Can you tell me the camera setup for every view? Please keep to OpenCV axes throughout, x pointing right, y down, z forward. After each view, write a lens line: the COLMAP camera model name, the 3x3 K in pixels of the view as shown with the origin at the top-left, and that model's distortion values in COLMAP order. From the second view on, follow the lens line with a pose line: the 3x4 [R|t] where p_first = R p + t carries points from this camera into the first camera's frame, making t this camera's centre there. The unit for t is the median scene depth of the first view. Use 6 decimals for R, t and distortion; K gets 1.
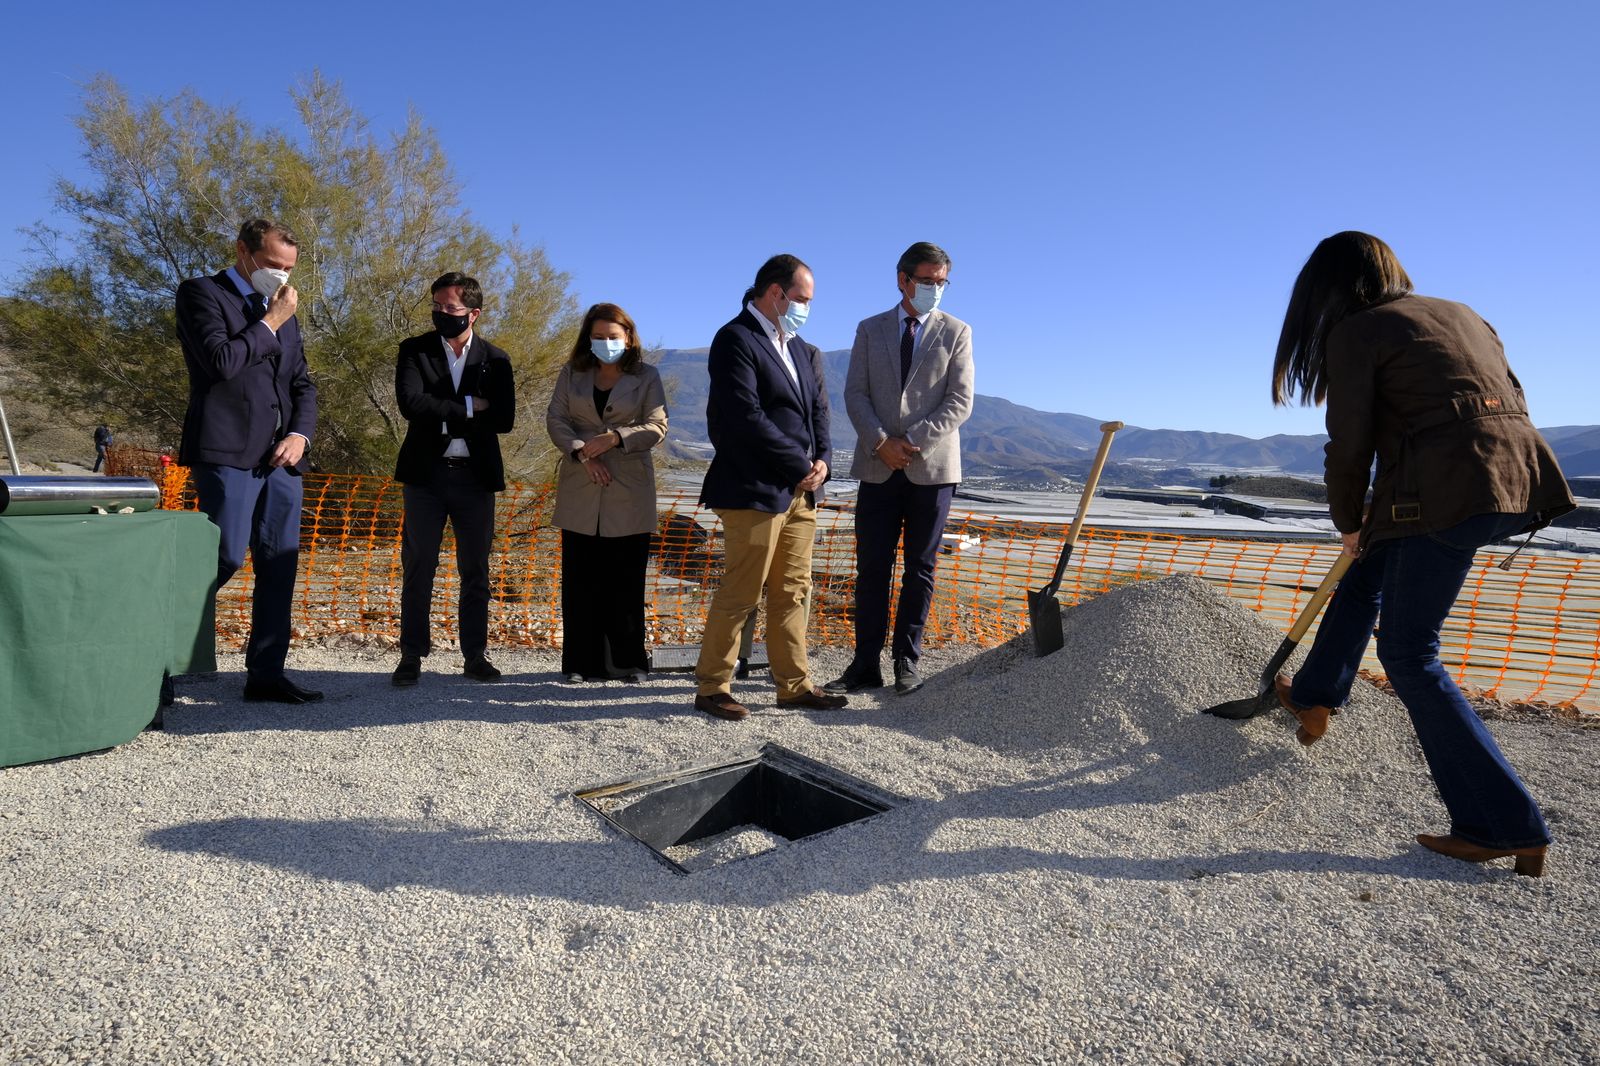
lens RADIAL K [[922.3, 0, 791.6], [0, 922.3, 535.6], [0, 0, 1]] dist [0.005374, 0.000228]
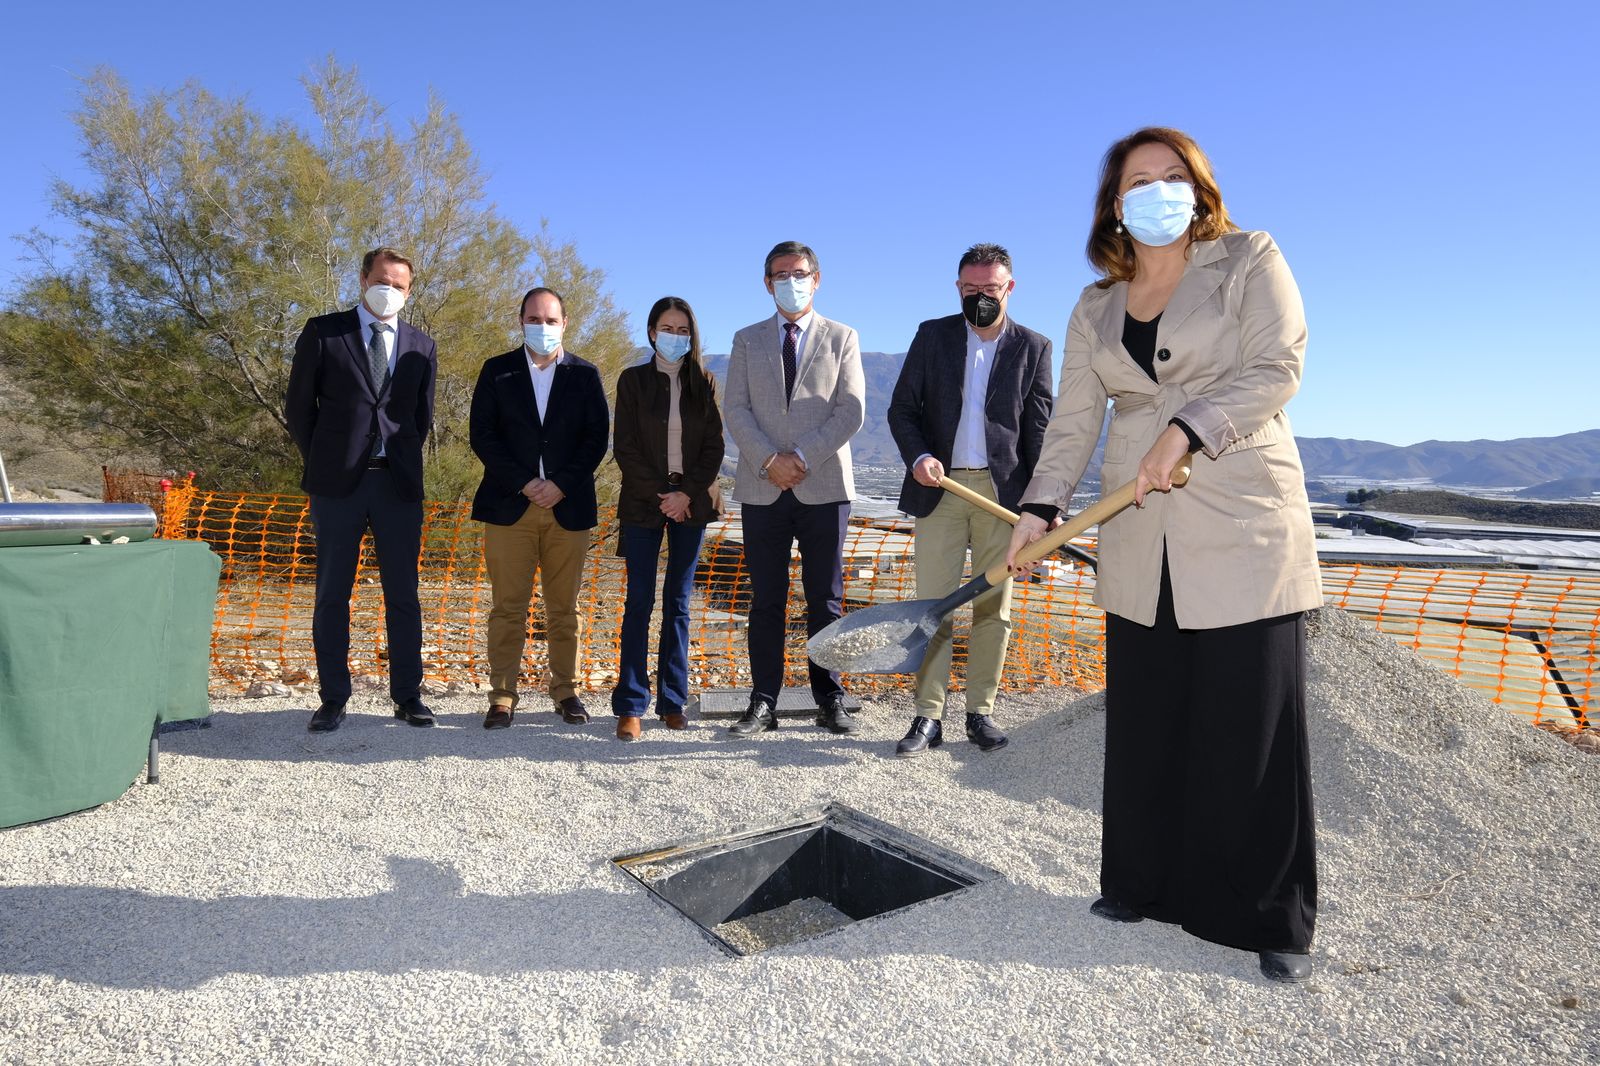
lens RADIAL K [[1047.6, 0, 801.0], [0, 1047.6, 538.4], [0, 0, 1]] dist [0.006055, 0.004818]
pose [[0.998575, -0.007805, -0.052784, -0.001611], [0.006556, 0.999695, -0.023793, -0.000436], [0.052954, 0.023413, 0.998322, 0.009874]]
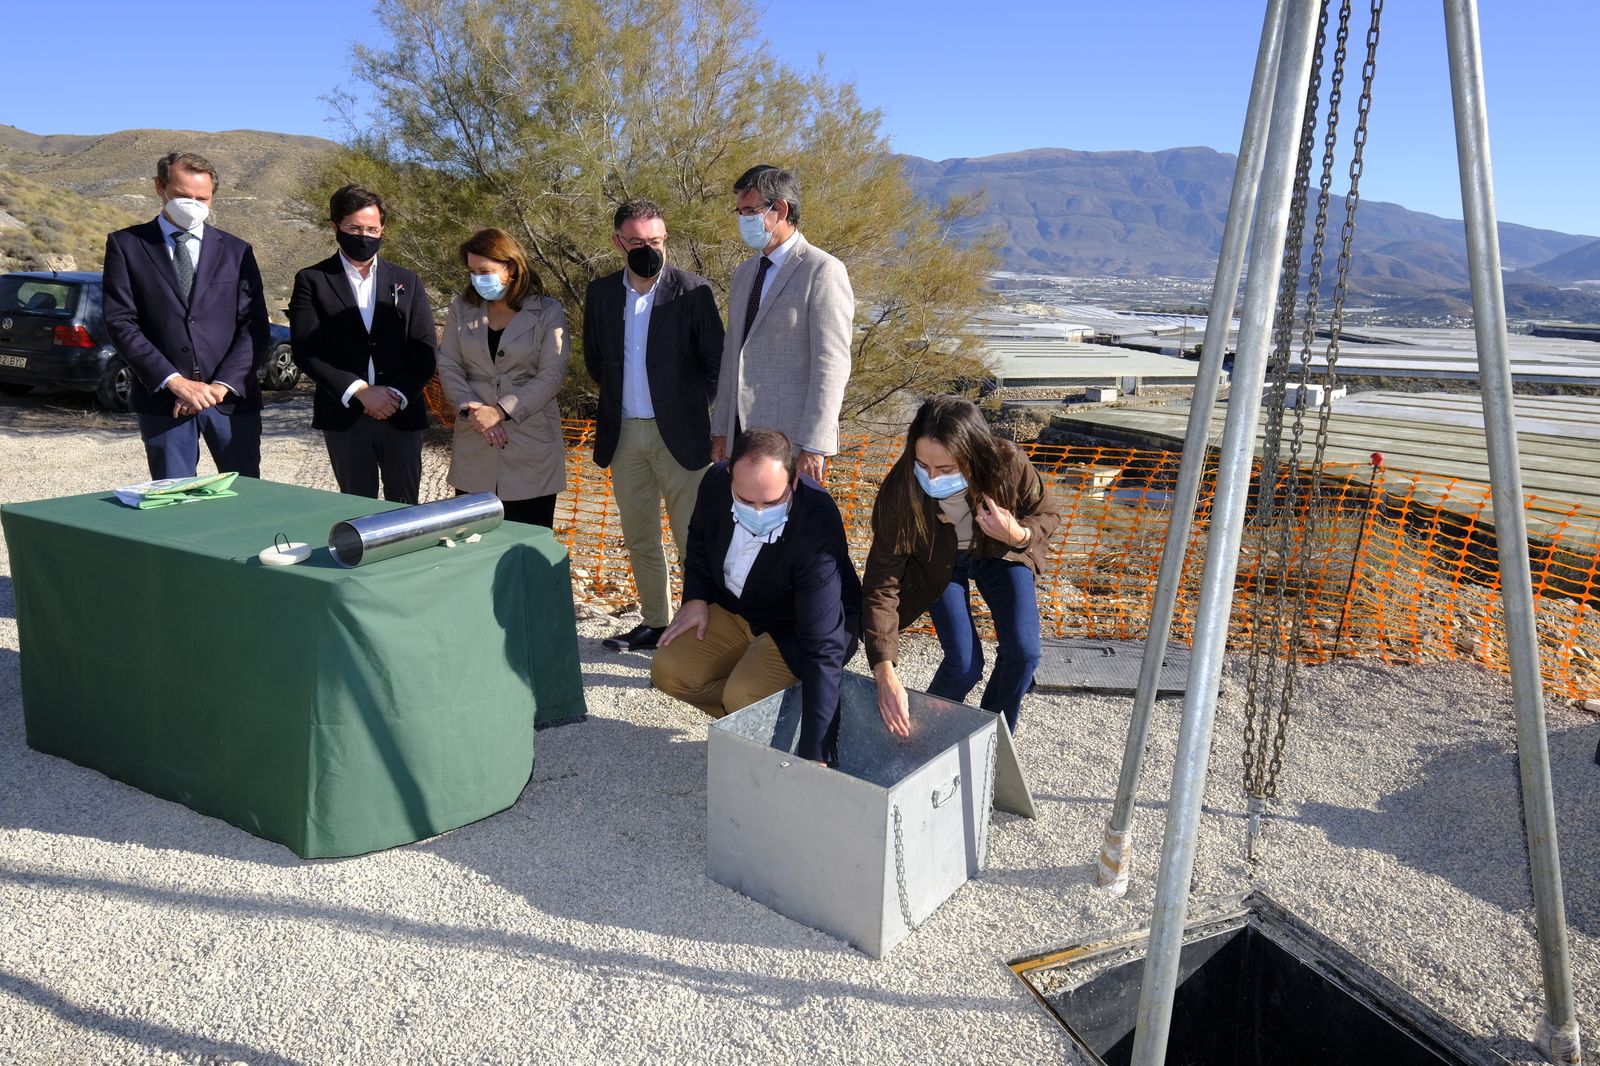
lens RADIAL K [[1036.5, 0, 800.0], [0, 1036.5, 533.0], [0, 0, 1]] dist [0.010399, 0.001453]
pose [[0.962669, 0.048733, -0.266258, -0.170342], [-0.008814, 0.988782, 0.149109, -0.178581], [0.270538, -0.141196, 0.952299, 0.164156]]
